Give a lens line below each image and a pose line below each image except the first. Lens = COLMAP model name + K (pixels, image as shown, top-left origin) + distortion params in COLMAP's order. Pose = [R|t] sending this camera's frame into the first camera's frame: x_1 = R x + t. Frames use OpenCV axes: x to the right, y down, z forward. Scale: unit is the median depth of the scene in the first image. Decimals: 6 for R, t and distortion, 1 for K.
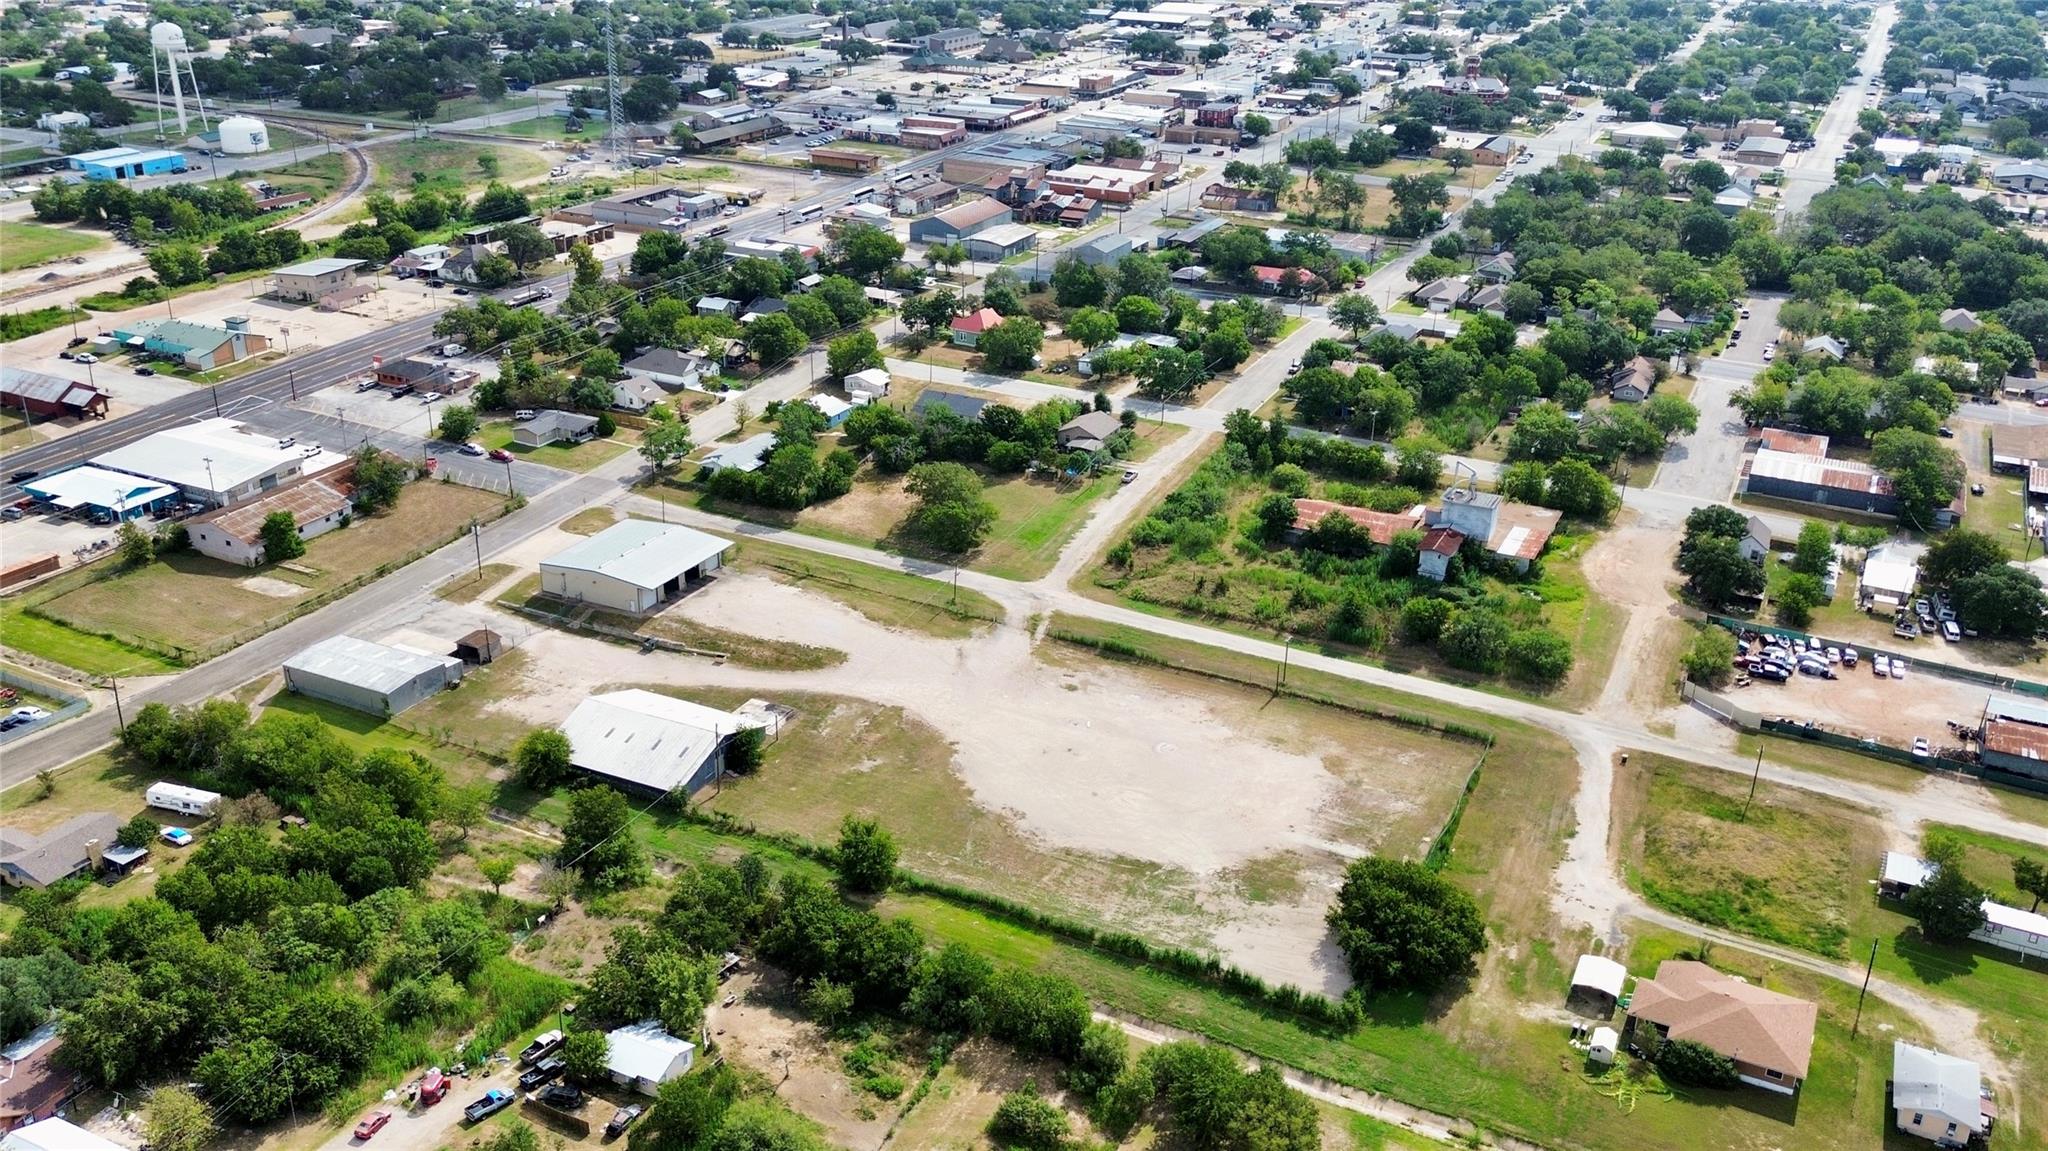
lens RADIAL K [[1735.3, 0, 1024.0], [0, 1735.3, 575.5], [0, 0, 1]] dist [0.111263, -0.142909]
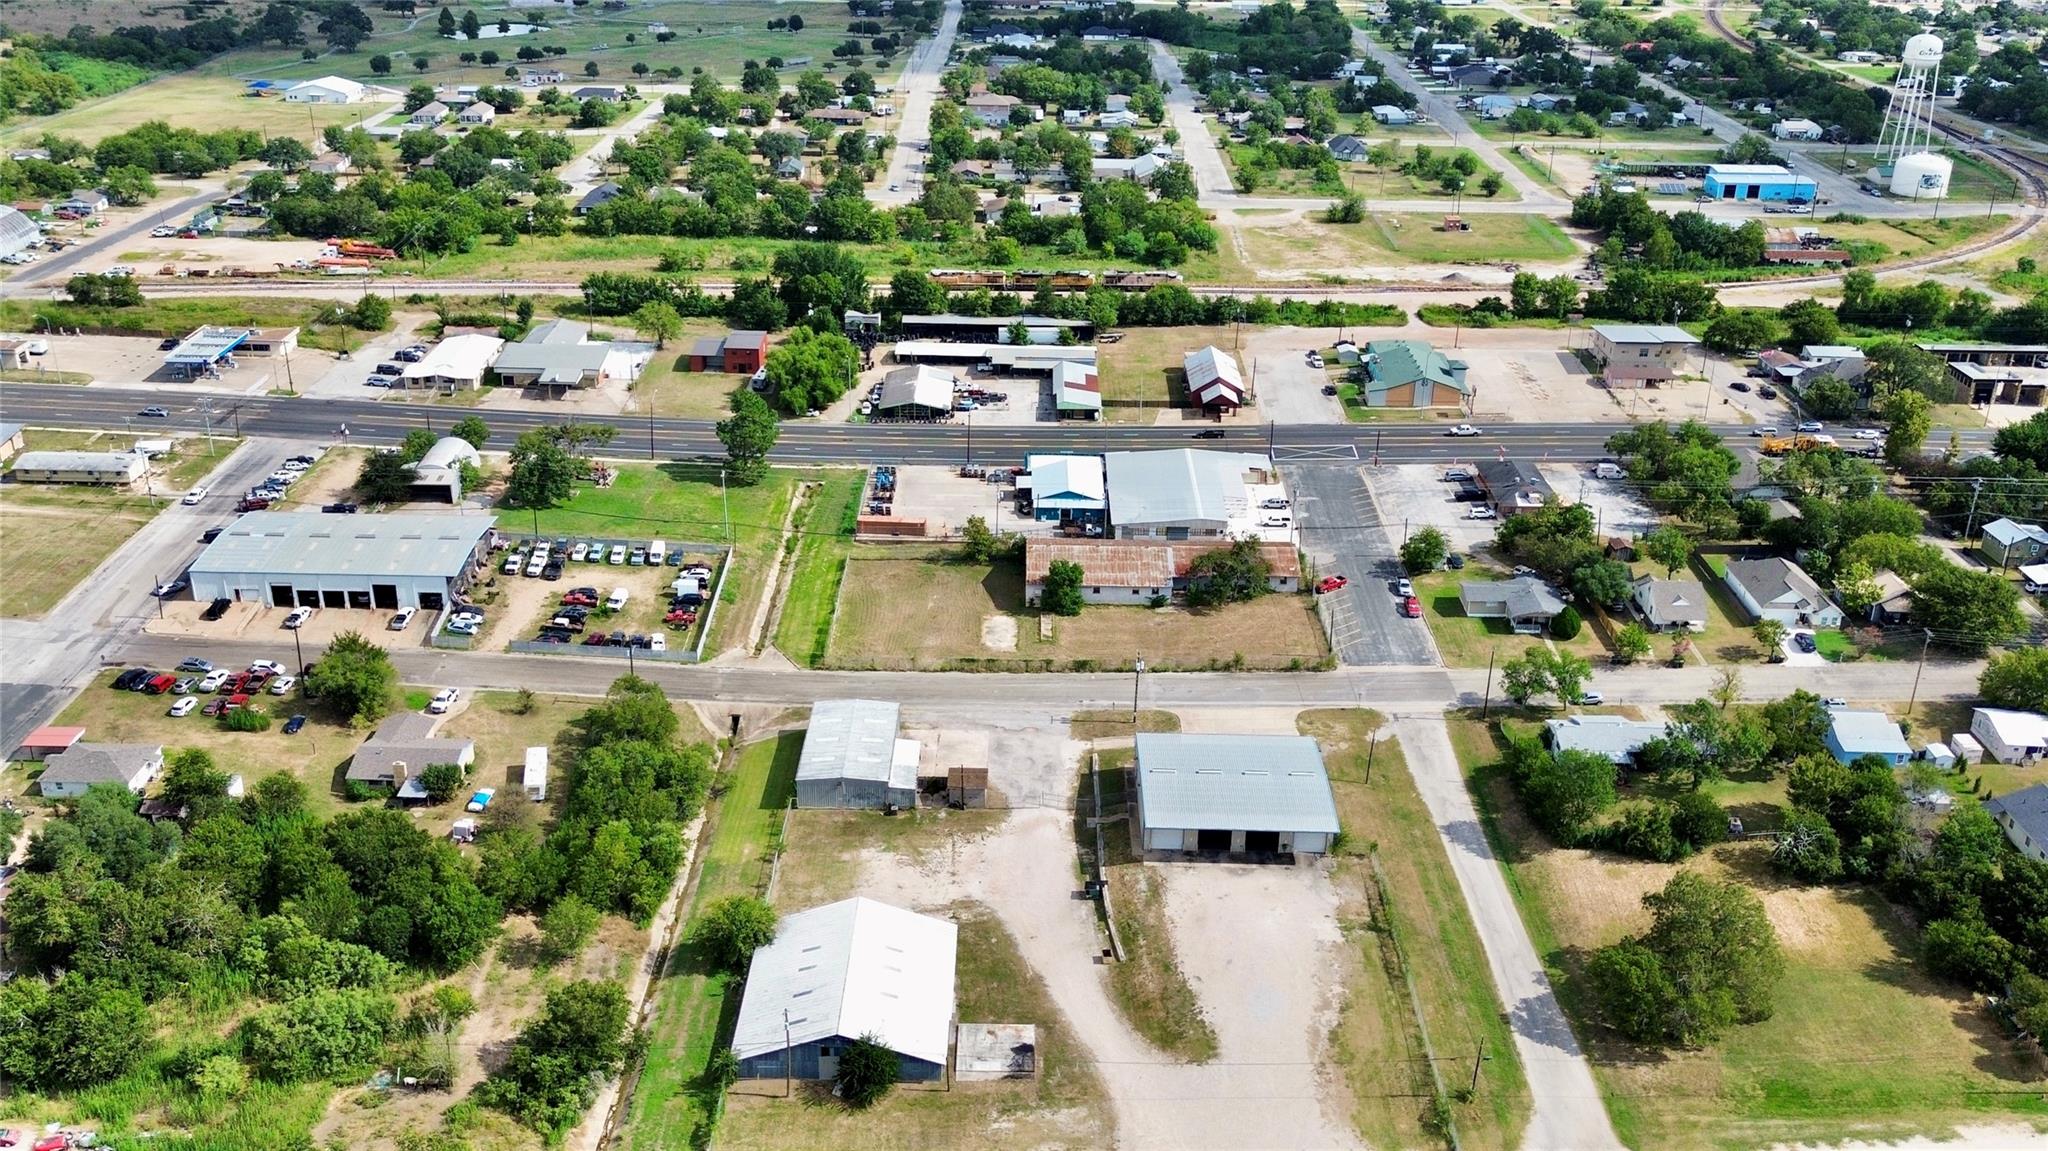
lens RADIAL K [[1818.4, 0, 1024.0], [0, 1818.4, 575.5], [0, 0, 1]] dist [0.104173, -0.123369]
pose [[0.433029, 0.360356, -0.826214, 0.316015], [-0.366790, 0.907735, 0.203672, -0.198551], [0.823378, 0.214851, 0.525251, 0.468404]]
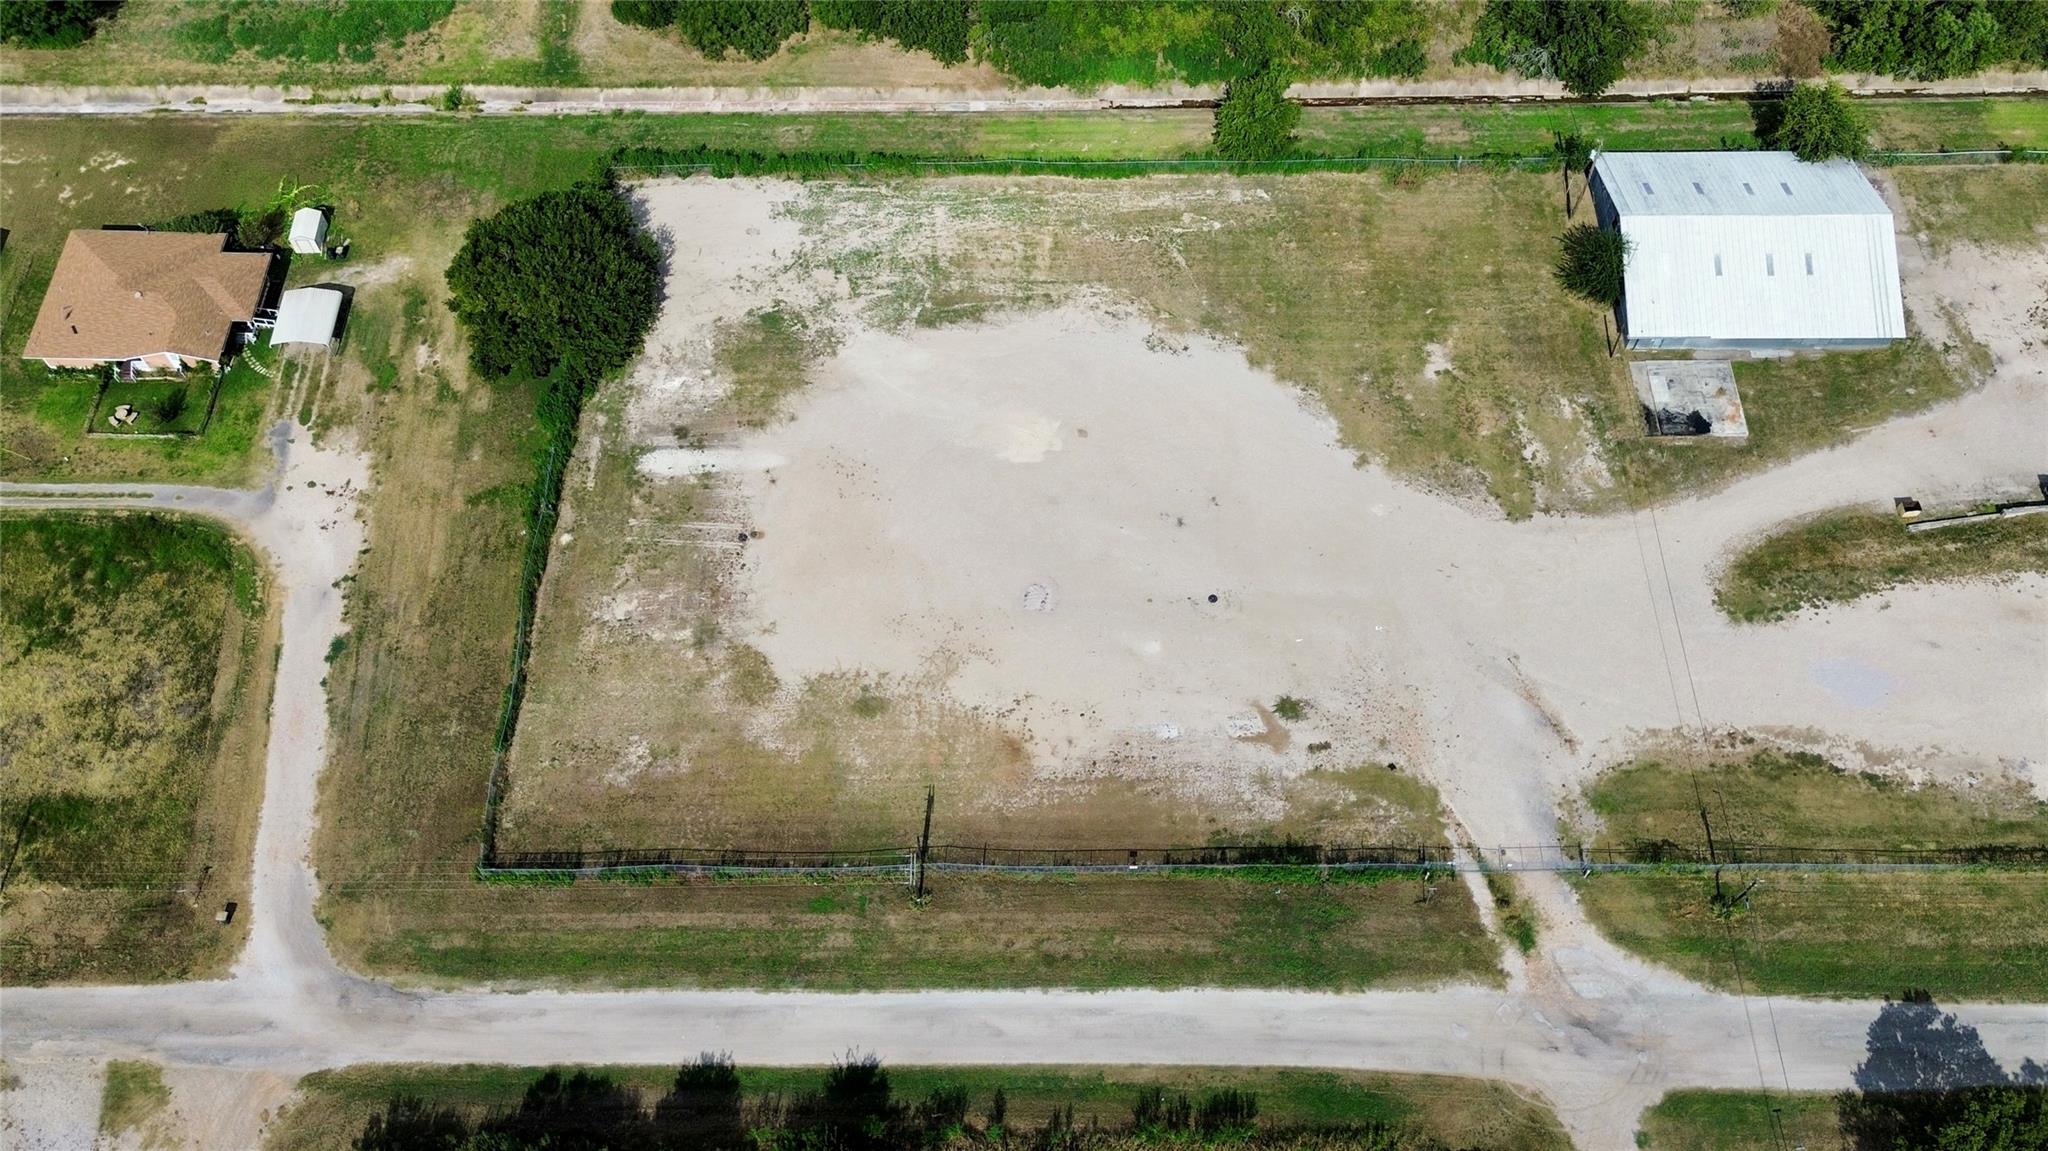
lens RADIAL K [[1739.9, 0, 1024.0], [0, 1739.9, 575.5], [0, 0, 1]] dist [0.092695, -0.123300]
pose [[-0.896388, 0.367732, -0.247510, 0.176252], [-0.198924, 0.165275, 0.965978, -0.353035], [0.396129, 0.915127, -0.075000, 0.813842]]
